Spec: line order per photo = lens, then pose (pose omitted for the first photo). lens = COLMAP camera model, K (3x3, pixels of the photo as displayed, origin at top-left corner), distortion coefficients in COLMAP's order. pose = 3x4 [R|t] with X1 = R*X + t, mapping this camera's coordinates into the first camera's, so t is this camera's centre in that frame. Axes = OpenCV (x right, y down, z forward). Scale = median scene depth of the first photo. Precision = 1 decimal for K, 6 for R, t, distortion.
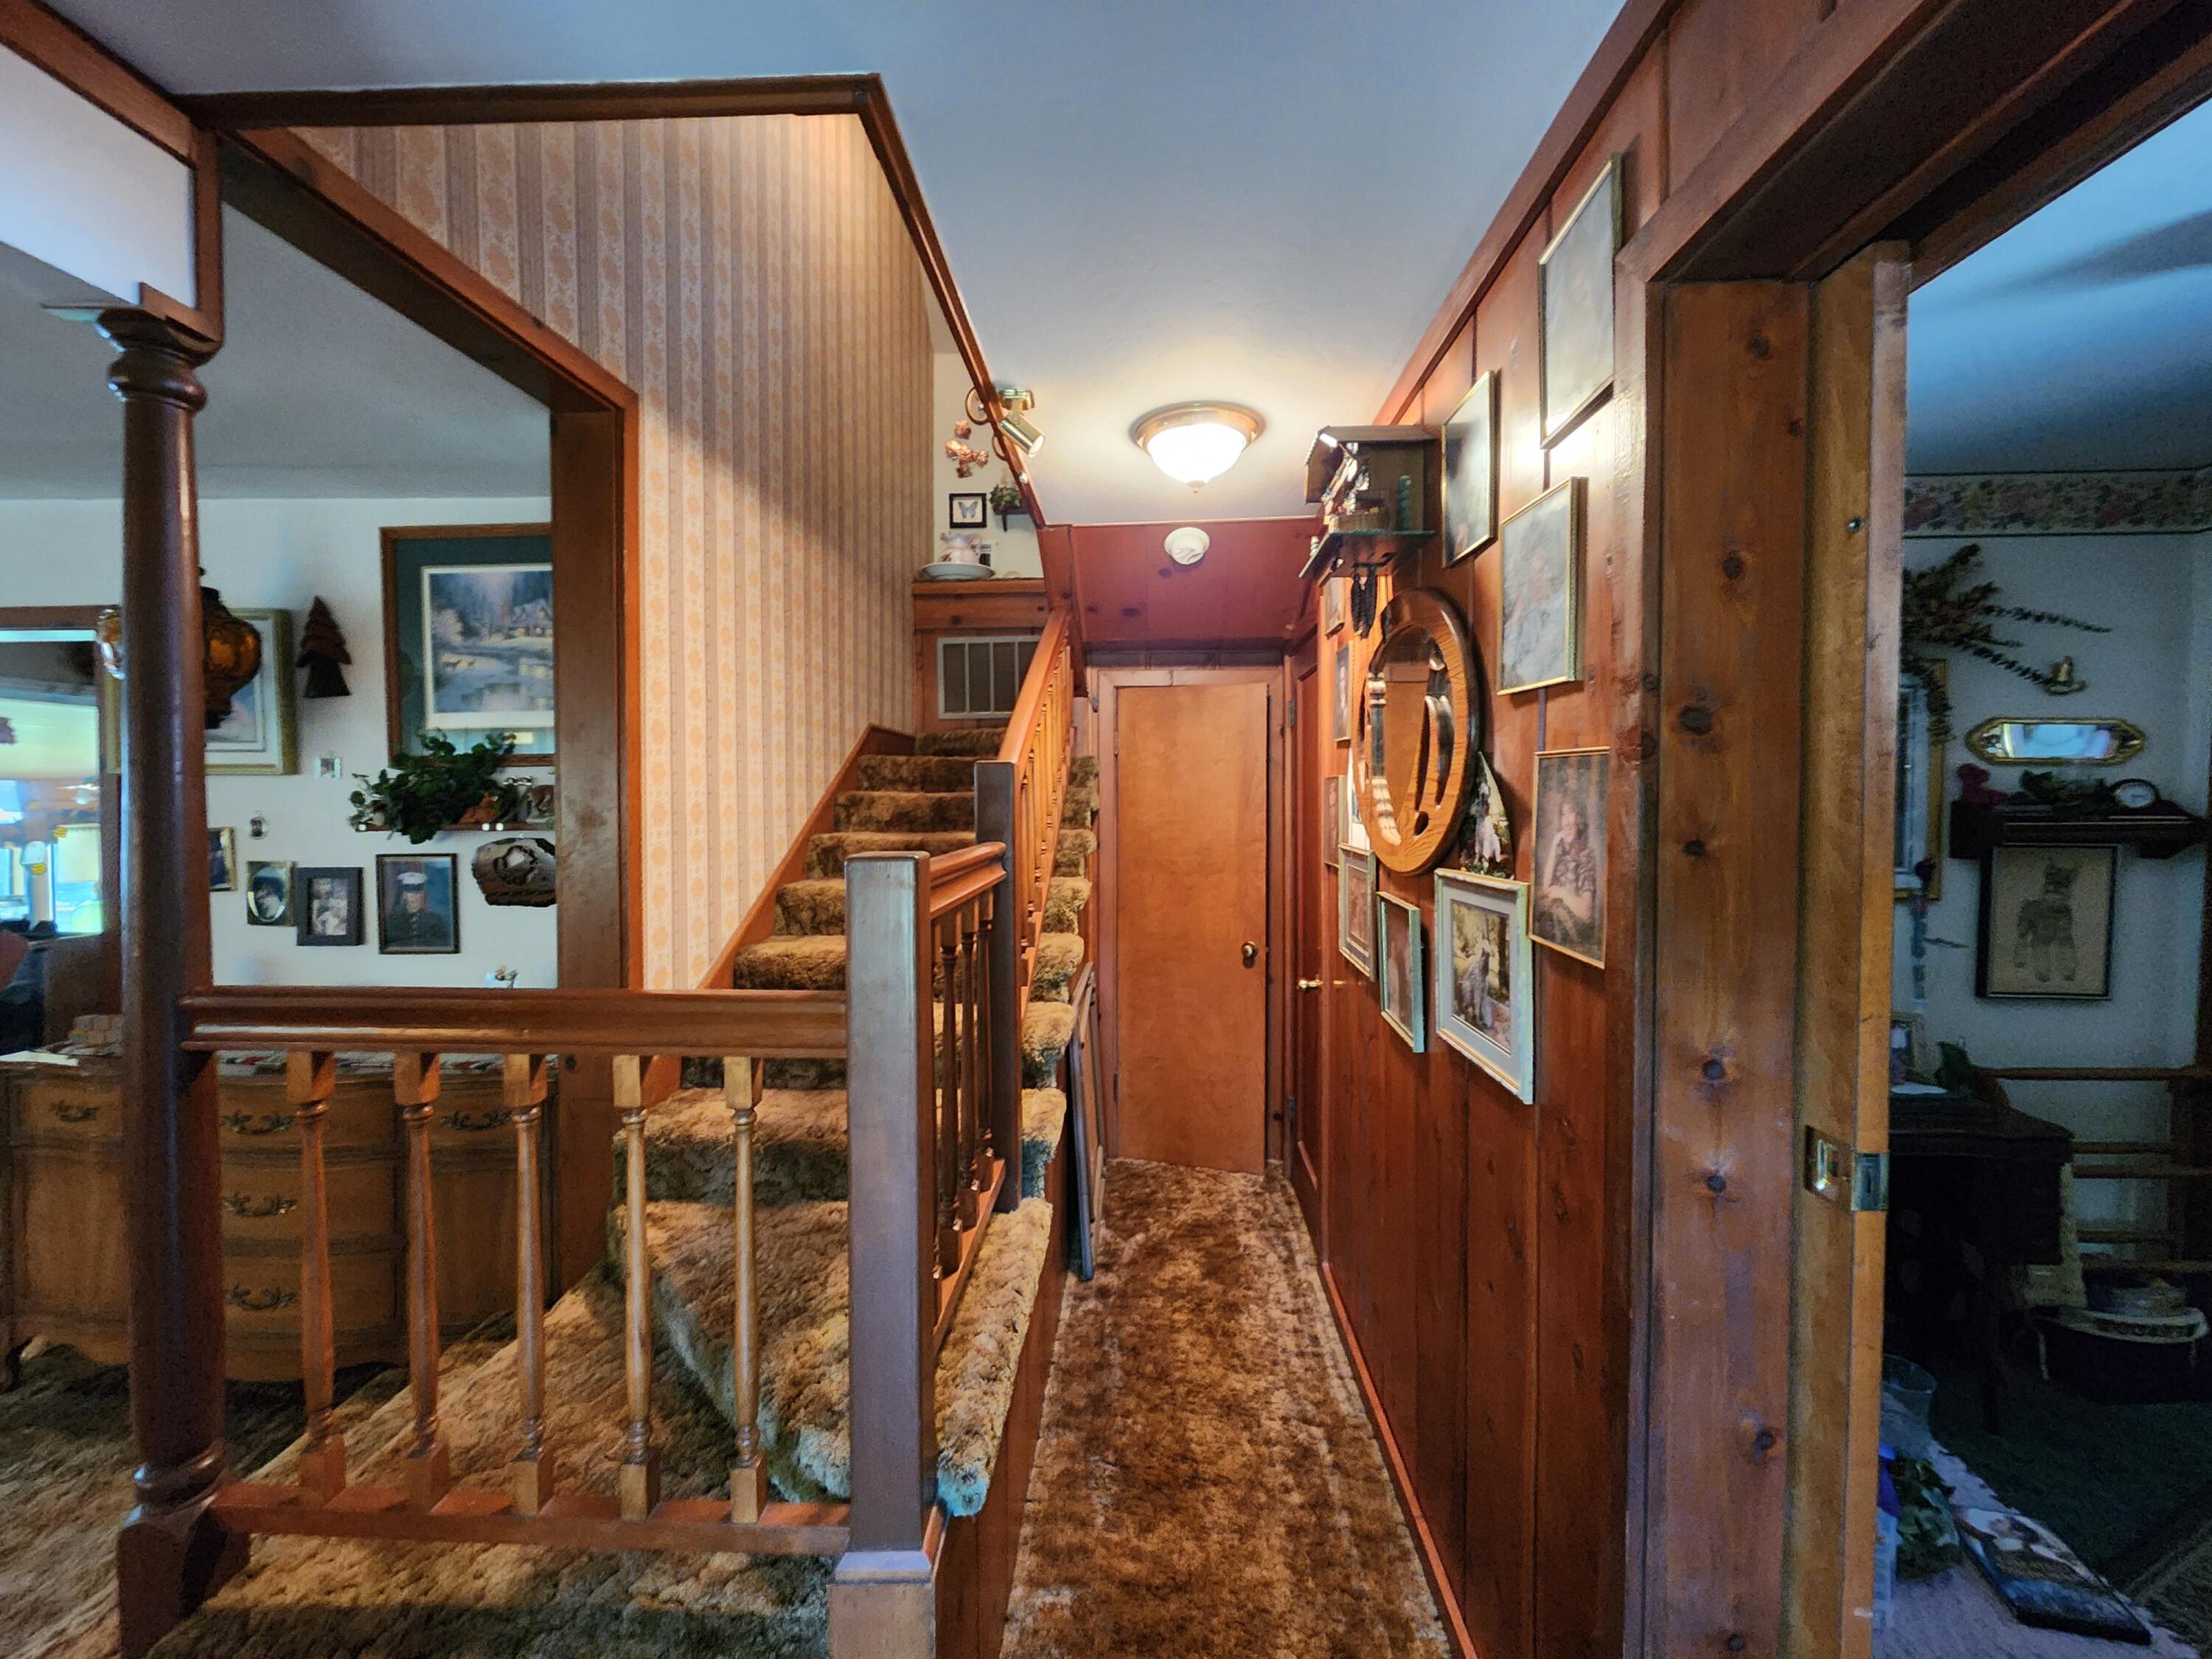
lens RADIAL K [[907.1, 0, 1110.1], [0, 907.1, 830.0], [0, 0, 1]] dist [0.003139, -0.002117]
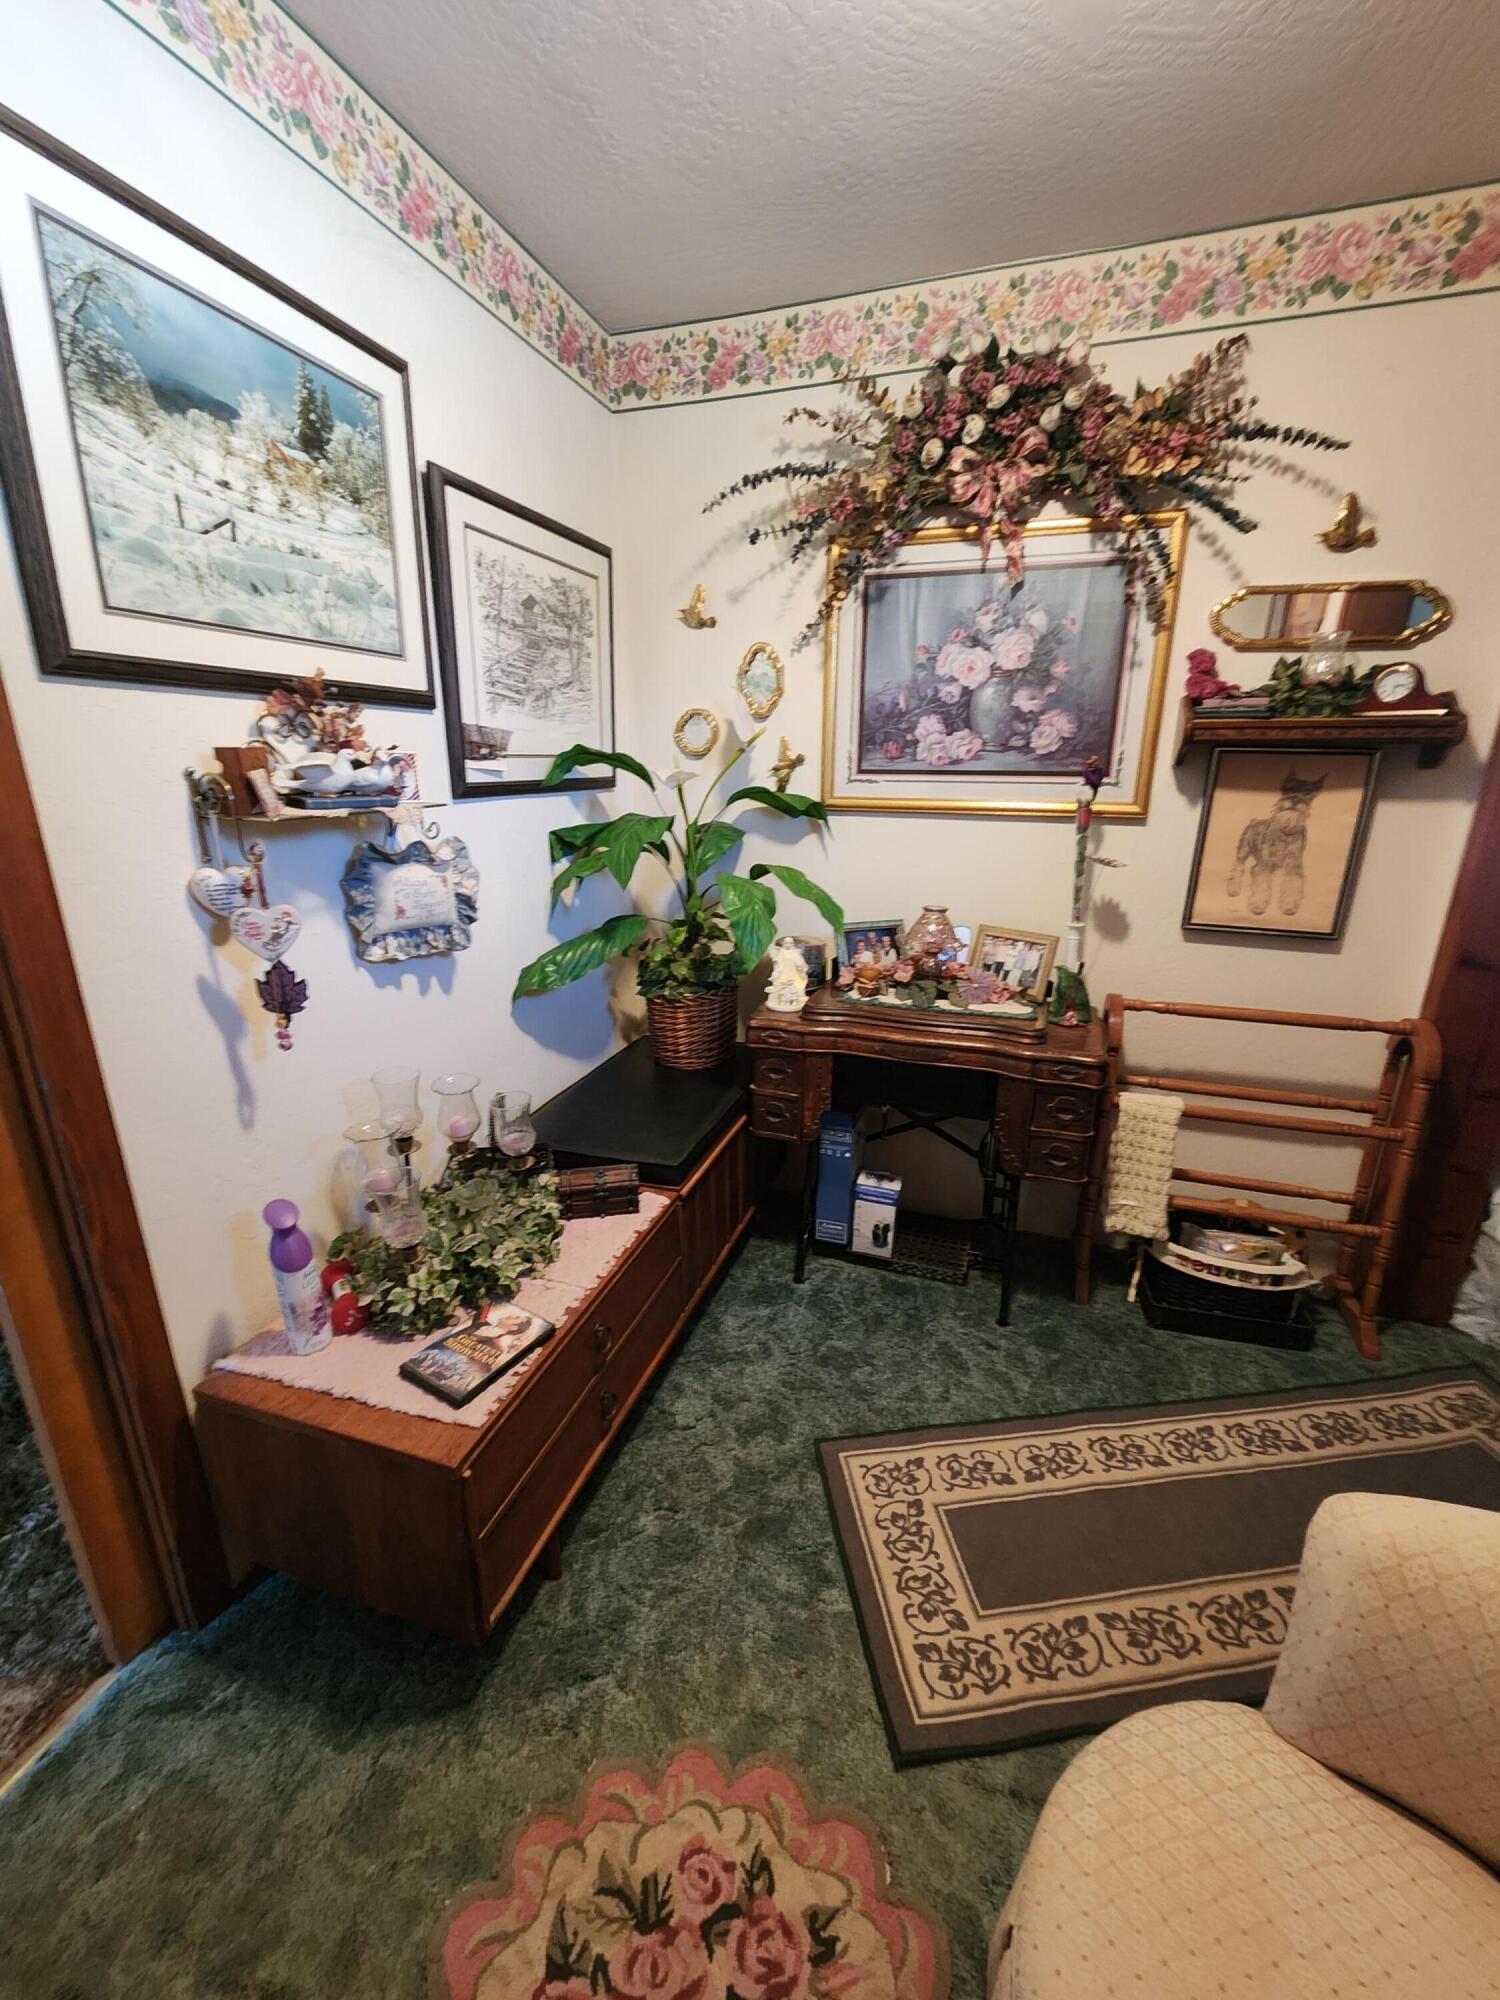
lens RADIAL K [[820.2, 0, 749.3], [0, 820.2, 999.0], [0, 0, 1]] dist [0.003139, -0.002117]
pose [[0.959669, 0.090233, -0.266259, 0.784663], [-0.016475, 0.963515, 0.267147, 0.042481], [0.280650, -0.251986, 0.926142, 0.110635]]
